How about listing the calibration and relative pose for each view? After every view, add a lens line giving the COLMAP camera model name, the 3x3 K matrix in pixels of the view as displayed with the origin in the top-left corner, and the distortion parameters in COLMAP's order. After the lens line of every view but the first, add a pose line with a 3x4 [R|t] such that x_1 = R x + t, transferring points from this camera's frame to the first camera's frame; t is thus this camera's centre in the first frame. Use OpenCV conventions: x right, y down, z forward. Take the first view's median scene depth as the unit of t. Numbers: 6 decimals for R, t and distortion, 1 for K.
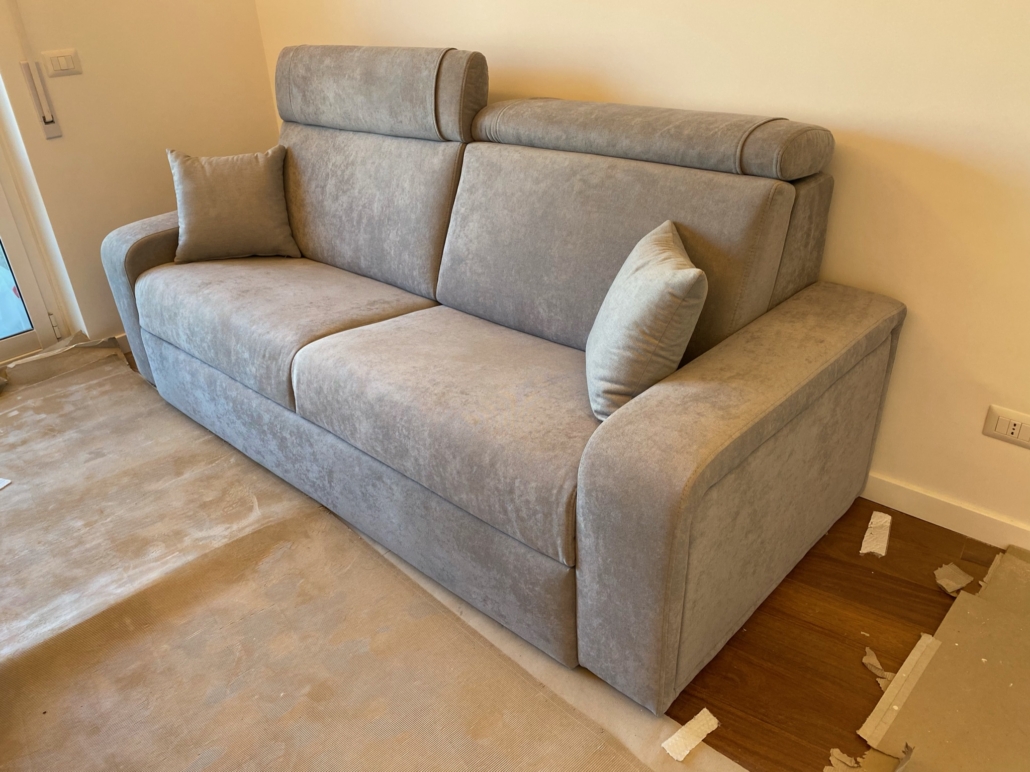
lens RADIAL K [[793.6, 0, 515.0], [0, 793.6, 386.0], [0, 0, 1]] dist [0.005161, -0.003837]
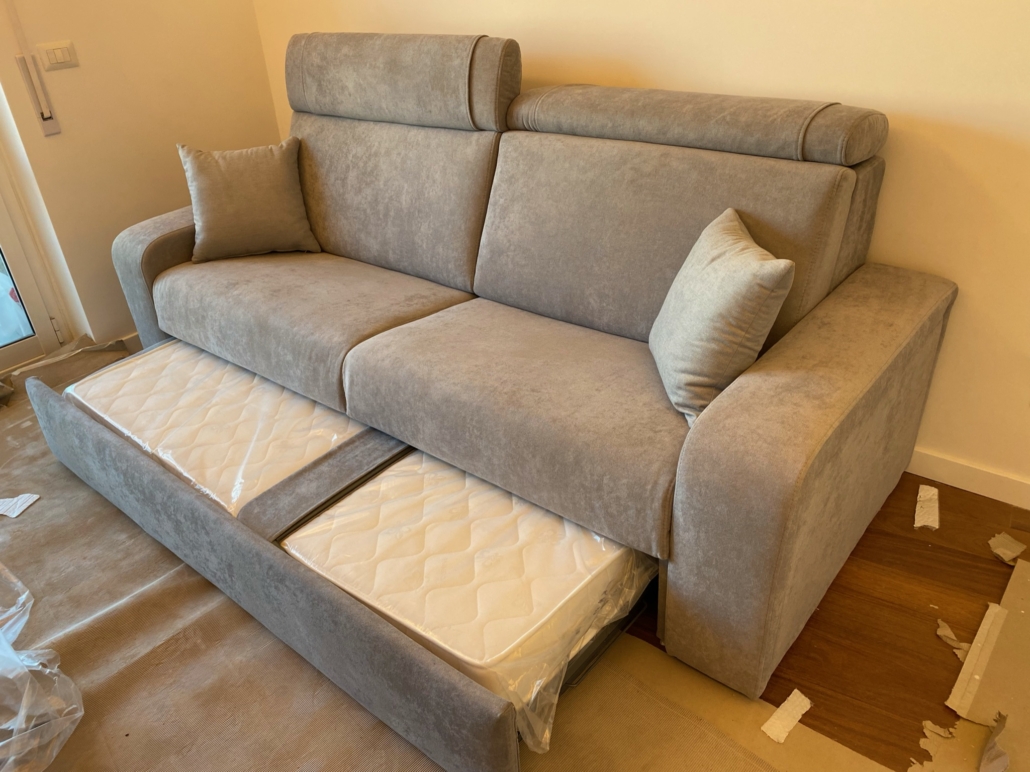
lens RADIAL K [[793.6, 0, 515.0], [0, 793.6, 386.0], [0, 0, 1]] dist [0.005161, -0.003837]
pose [[0.997515, -0.042930, 0.055864, -0.130614], [0.041230, 0.998661, 0.031233, -0.025260], [-0.057130, -0.028852, 0.997950, 0.008976]]
